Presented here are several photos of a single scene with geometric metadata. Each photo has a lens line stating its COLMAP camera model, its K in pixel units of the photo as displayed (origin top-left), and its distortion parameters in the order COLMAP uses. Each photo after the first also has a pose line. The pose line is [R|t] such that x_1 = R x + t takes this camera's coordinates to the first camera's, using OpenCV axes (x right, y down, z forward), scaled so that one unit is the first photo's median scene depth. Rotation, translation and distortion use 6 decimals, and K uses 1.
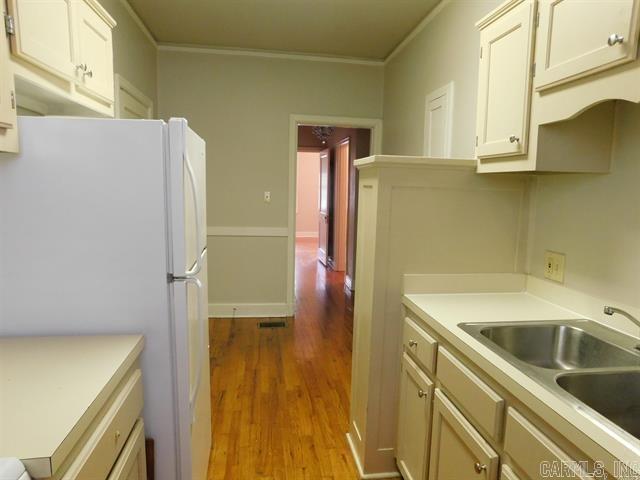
lens RADIAL K [[424.1, 0, 320.0], [0, 424.1, 240.0], [0, 0, 1]] dist [-0.040581, 0.002153]
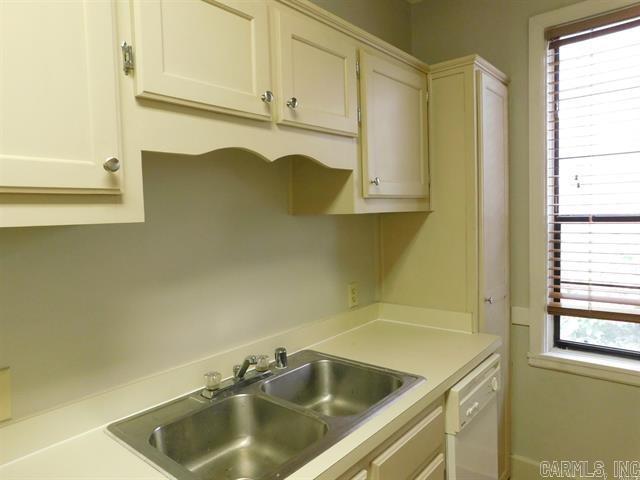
lens RADIAL K [[424.1, 0, 320.0], [0, 424.1, 240.0], [0, 0, 1]] dist [-0.040581, 0.002153]
pose [[-0.665753, -0.041987, 0.744990, -0.129661], [0.113655, 0.981060, 0.156858, -0.214474], [-0.737466, 0.189101, -0.648371, 1.248025]]
